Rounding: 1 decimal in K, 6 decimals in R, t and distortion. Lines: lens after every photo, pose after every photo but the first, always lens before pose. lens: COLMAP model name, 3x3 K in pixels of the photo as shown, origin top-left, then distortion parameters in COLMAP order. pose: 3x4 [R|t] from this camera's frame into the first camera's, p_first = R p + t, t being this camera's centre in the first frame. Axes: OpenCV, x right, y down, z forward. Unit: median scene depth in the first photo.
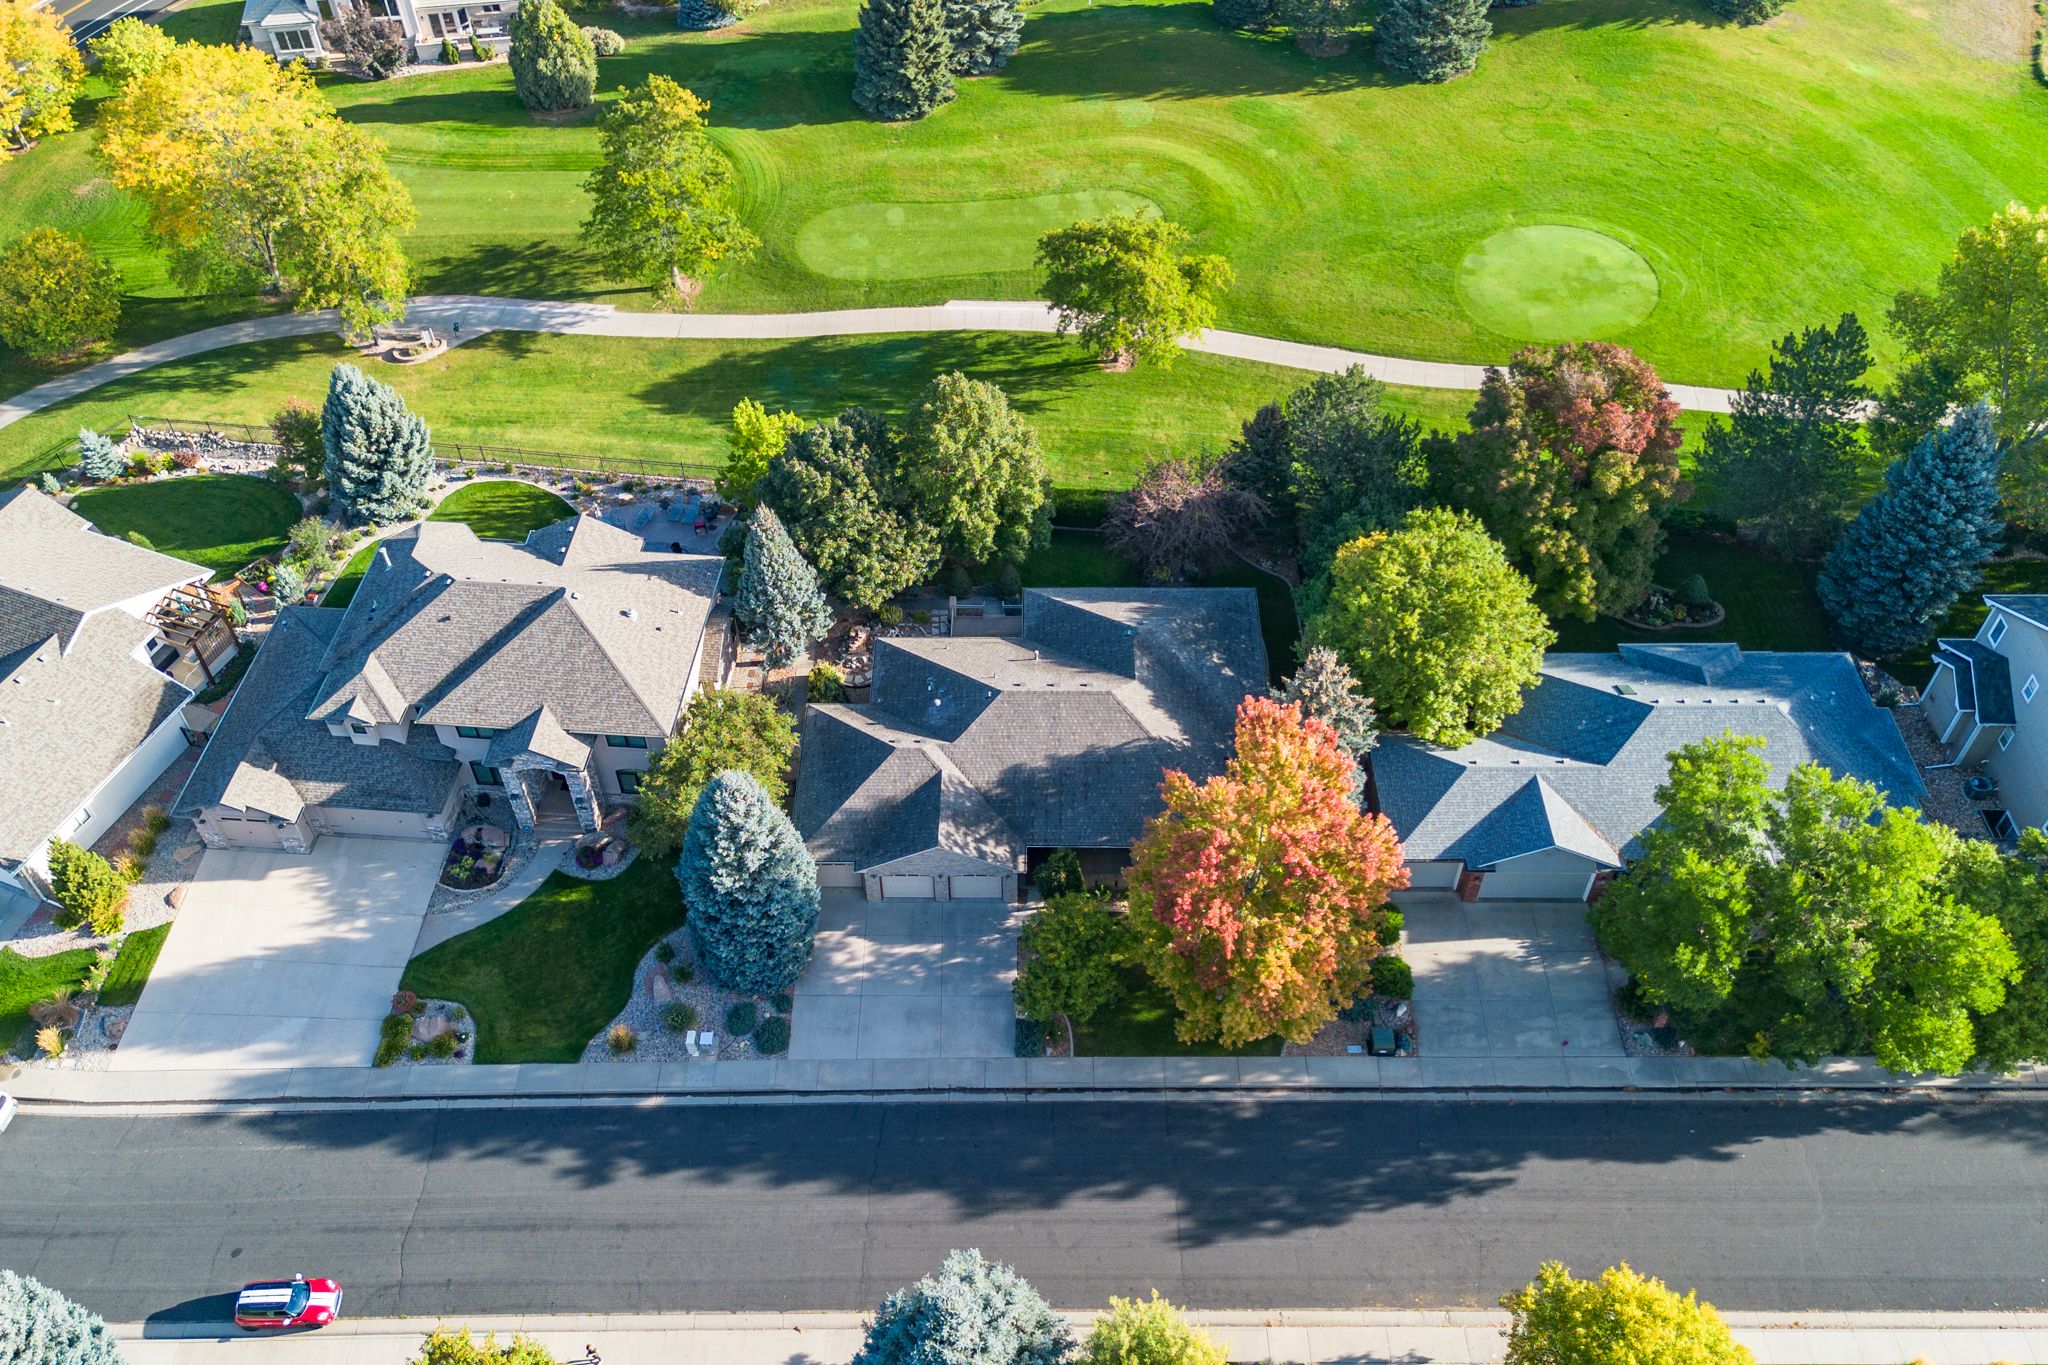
lens RADIAL K [[1610.3, 0, 1026.2], [0, 1610.3, 637.1], [0, 0, 1]] dist [0.079839, -0.156139]
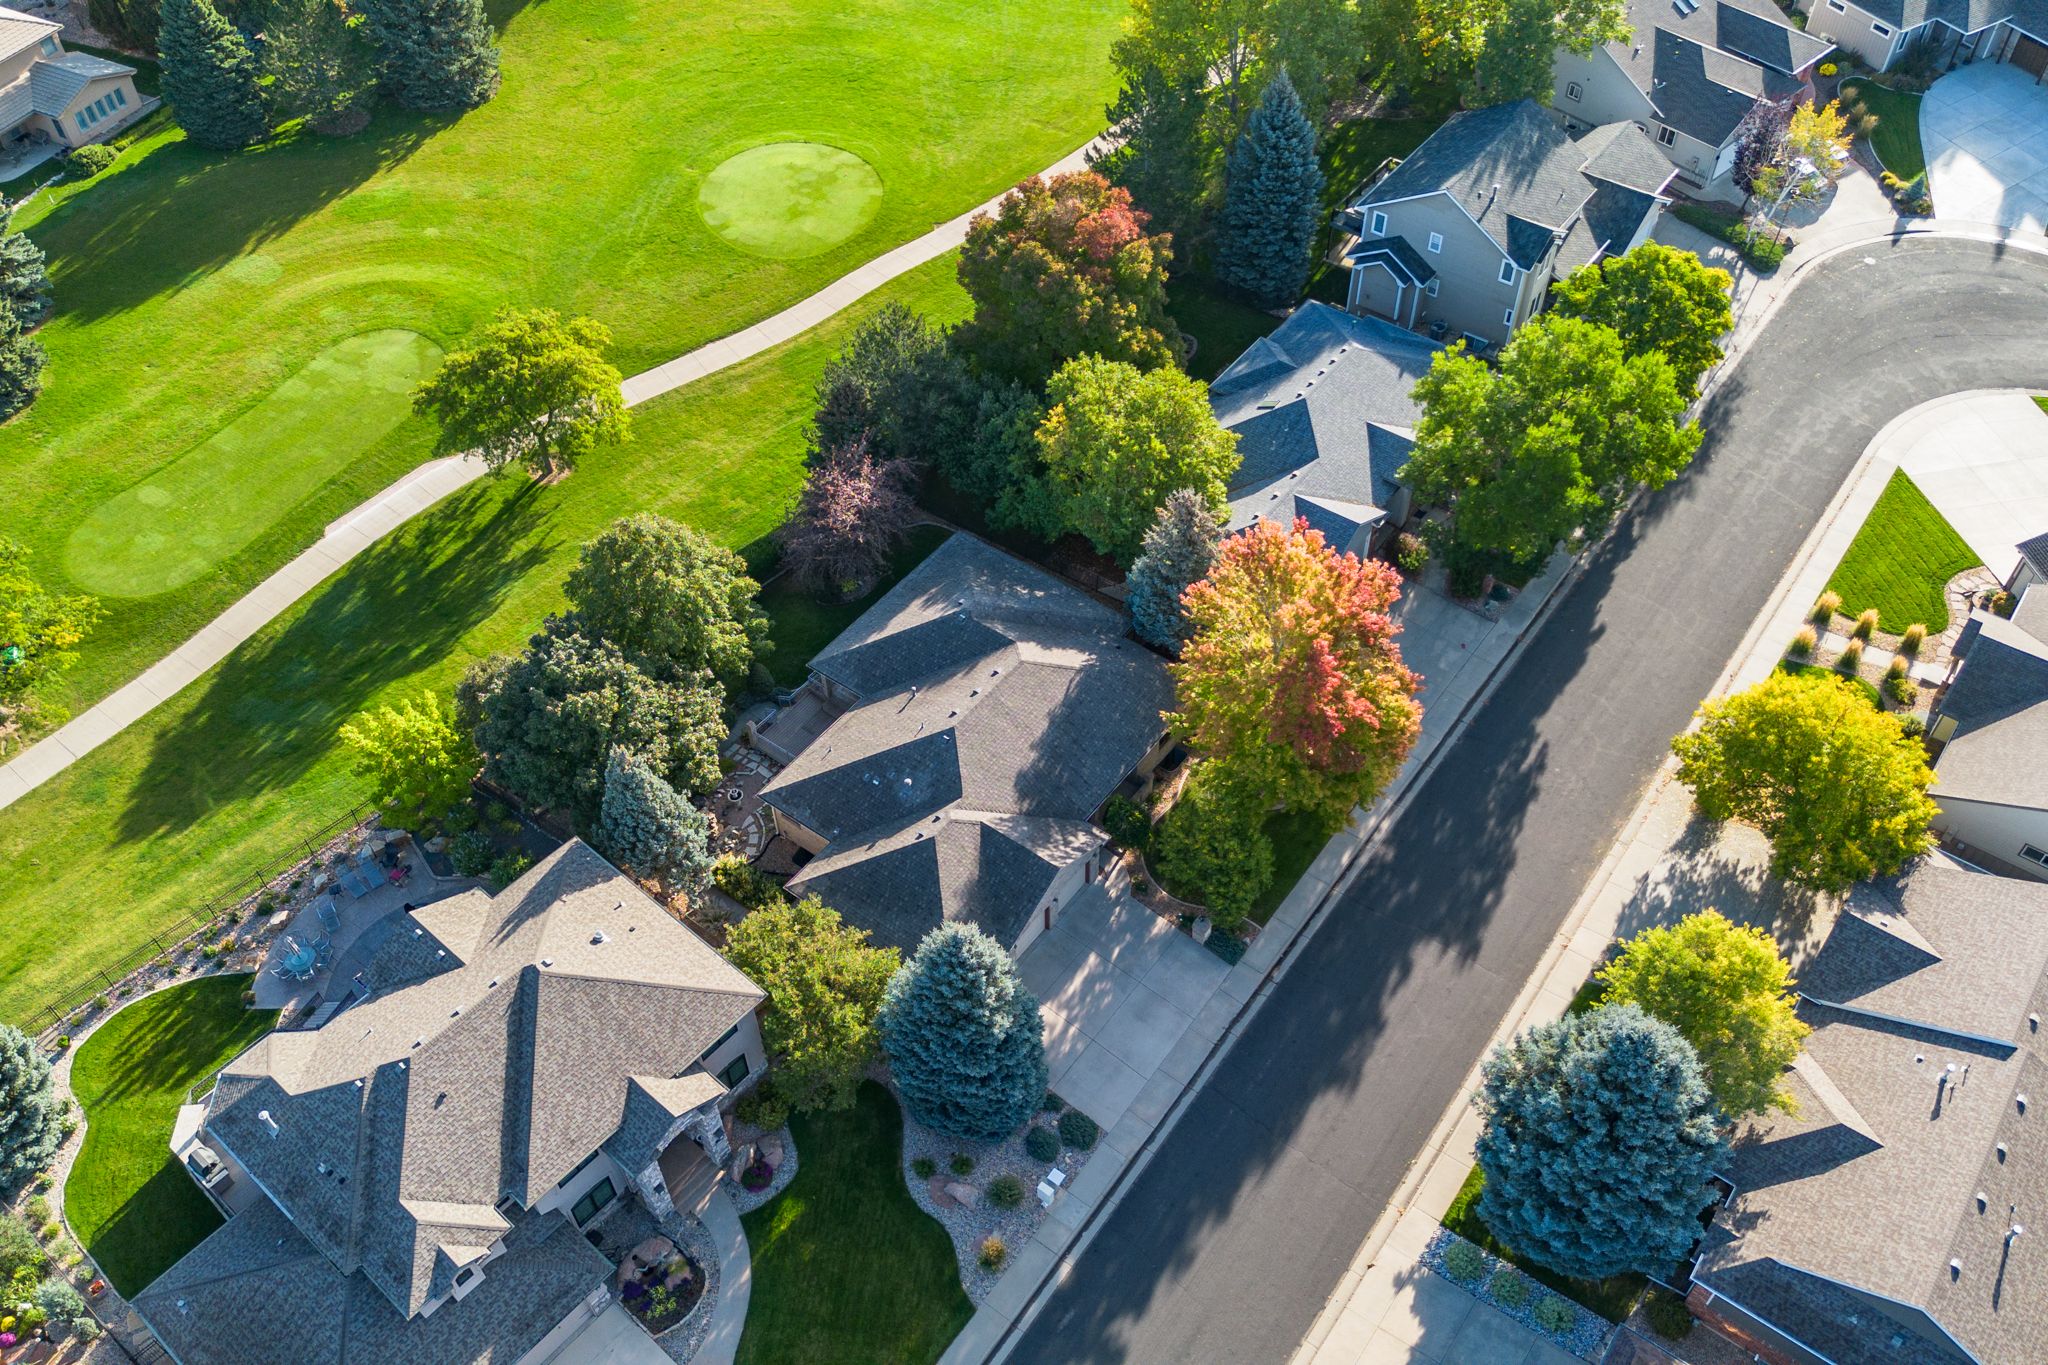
lens RADIAL K [[1674.9, 0, 948.6], [0, 1674.9, 674.4], [0, 0, 1]] dist [0.065417, -0.103491]
pose [[0.602323, -0.590812, 0.536794, -0.529541], [0.587272, 0.783438, 0.203314, -0.194513], [-0.540665, 0.192783, 0.818850, 0.161430]]
